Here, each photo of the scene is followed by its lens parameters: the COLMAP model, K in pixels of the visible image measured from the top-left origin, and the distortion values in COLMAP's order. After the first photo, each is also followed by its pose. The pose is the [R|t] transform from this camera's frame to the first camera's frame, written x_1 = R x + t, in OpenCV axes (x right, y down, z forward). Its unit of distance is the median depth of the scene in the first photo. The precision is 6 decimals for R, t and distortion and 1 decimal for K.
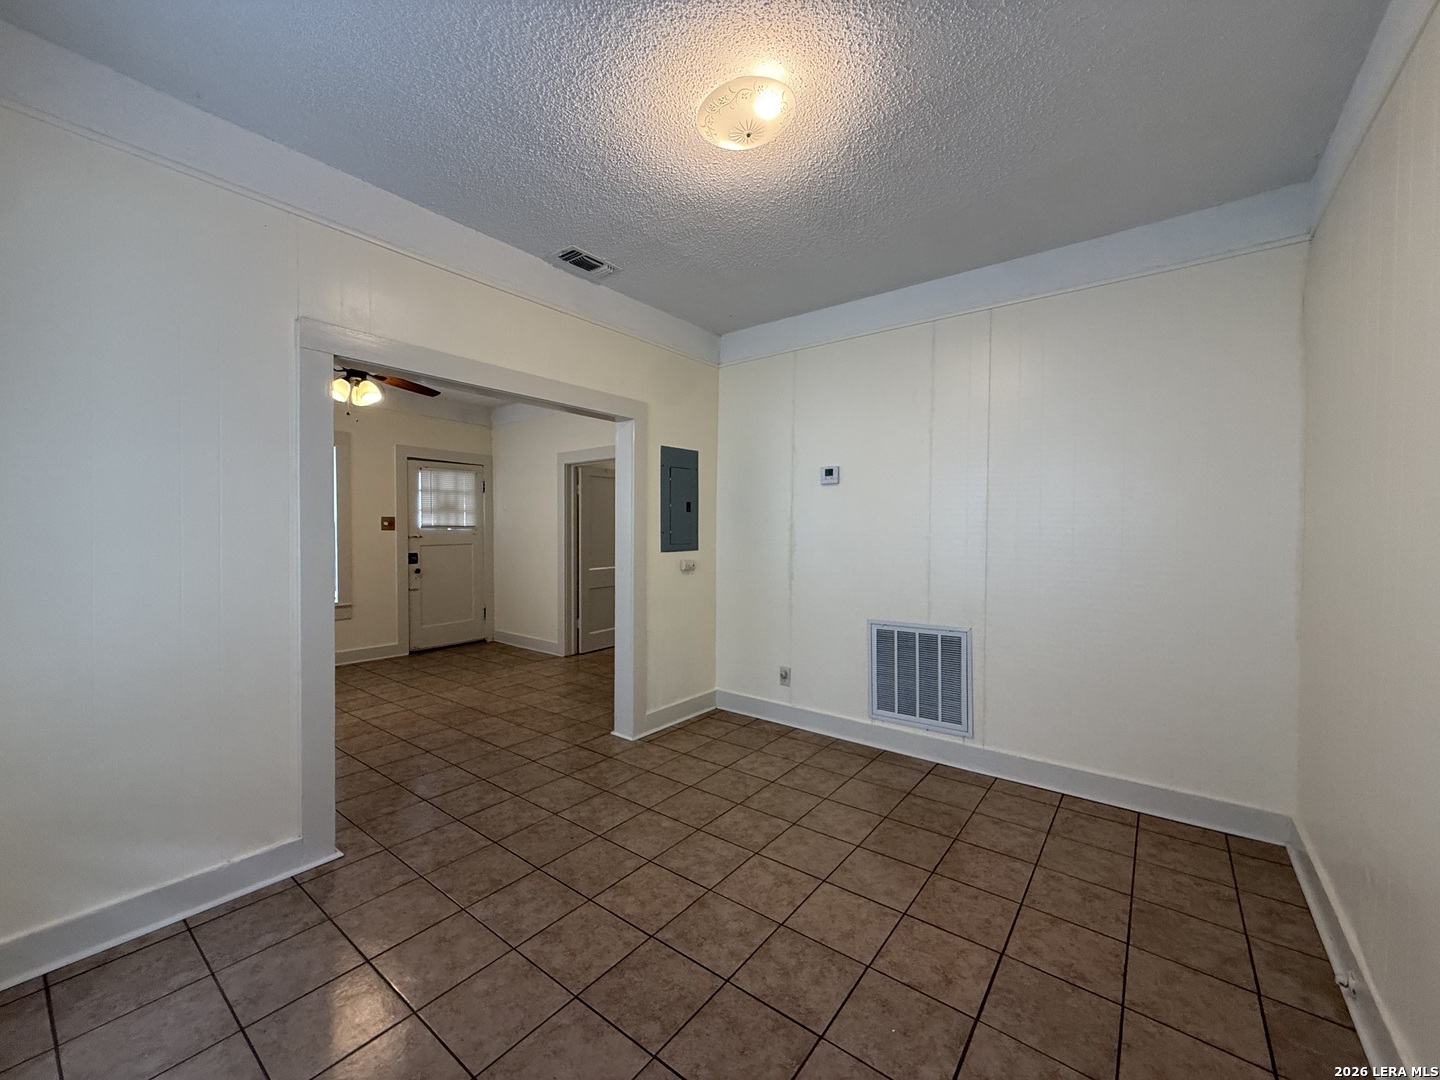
lens RADIAL K [[573.4, 0, 711.7], [0, 573.4, 538.2], [0, 0, 1]] dist [-0.002250, 0.000920]
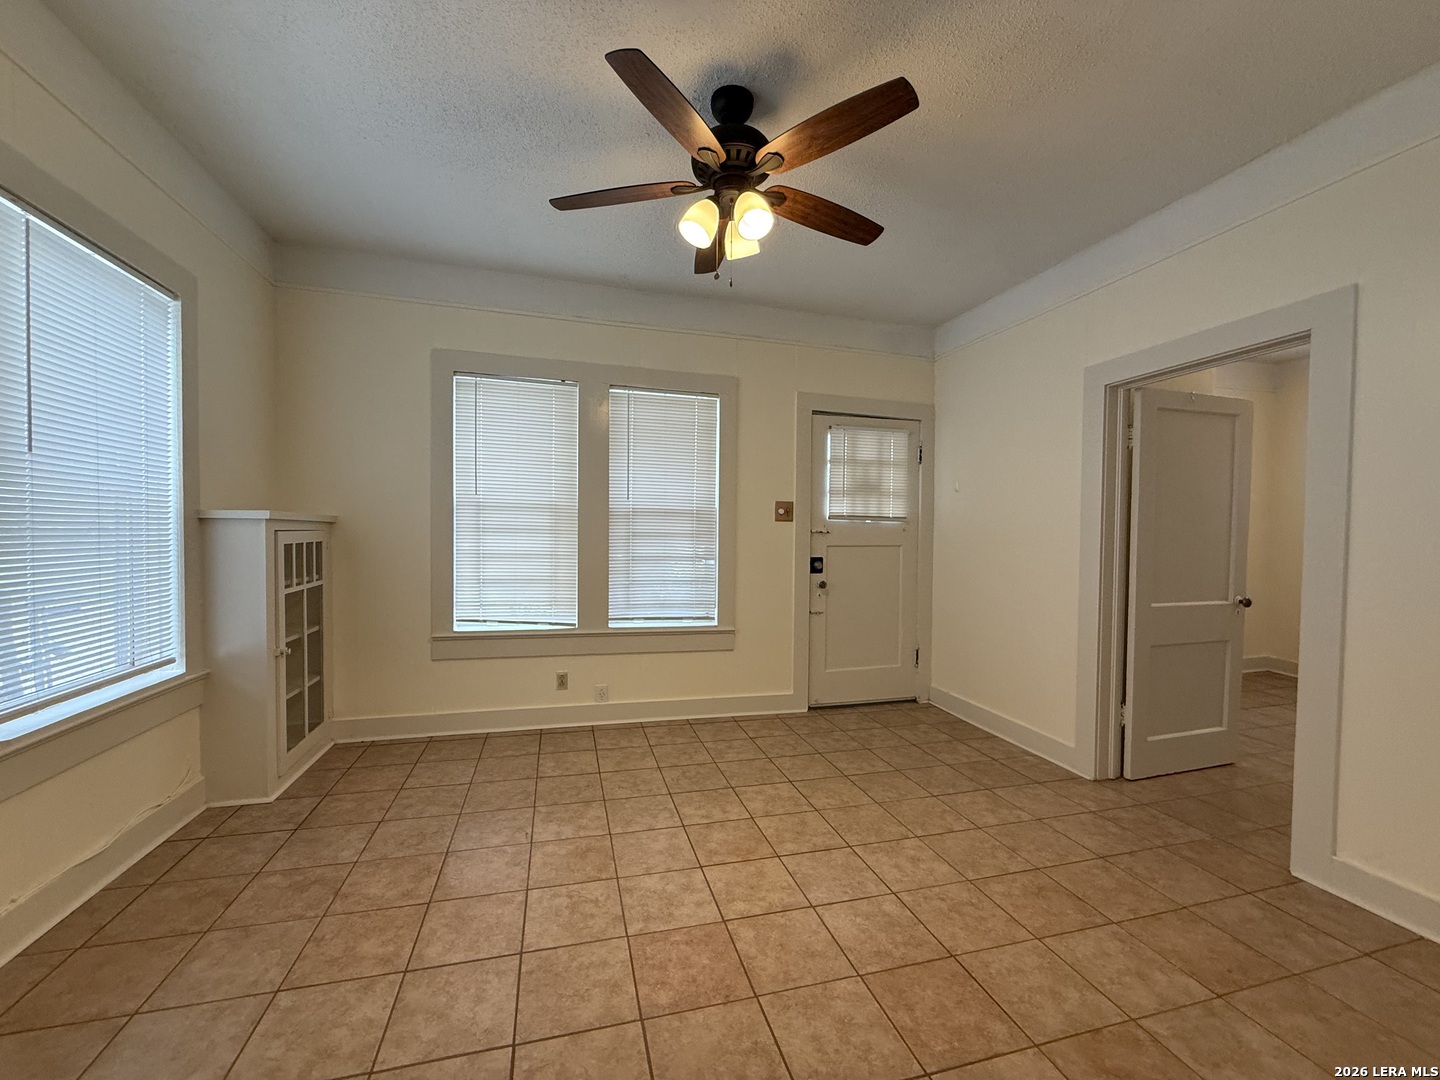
lens RADIAL K [[573.4, 0, 710.8], [0, 573.4, 540.6], [0, 0, 1]] dist [-0.002250, 0.000920]
pose [[0.798779, 0.020645, -0.601271, -0.223731], [-0.022443, 0.999738, 0.004510, 0.006837], [0.601206, 0.009892, 0.799033, 0.402448]]
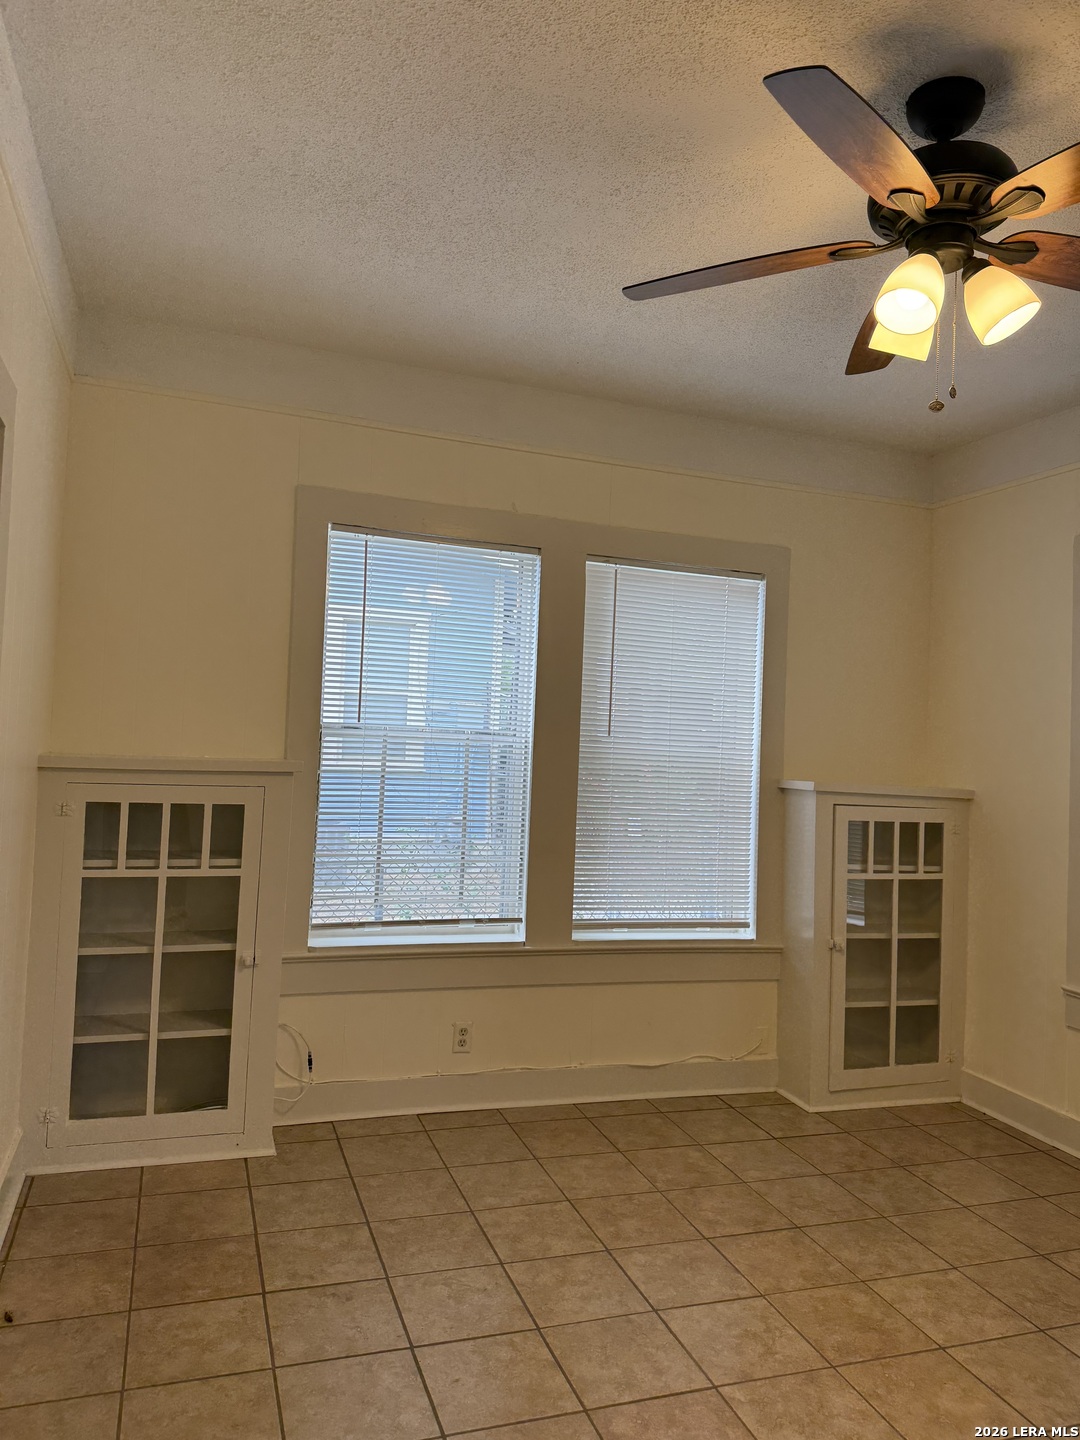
lens RADIAL K [[1010.5, 0, 542.5], [0, 1010.5, 720.8], [0, 0, 1]] dist [0.061245, -0.071425]
pose [[-0.540281, -0.050288, -0.839981, -0.071007], [-0.061916, 0.997883, -0.019917, -0.020967], [0.839204, 0.041248, -0.542251, 0.744445]]
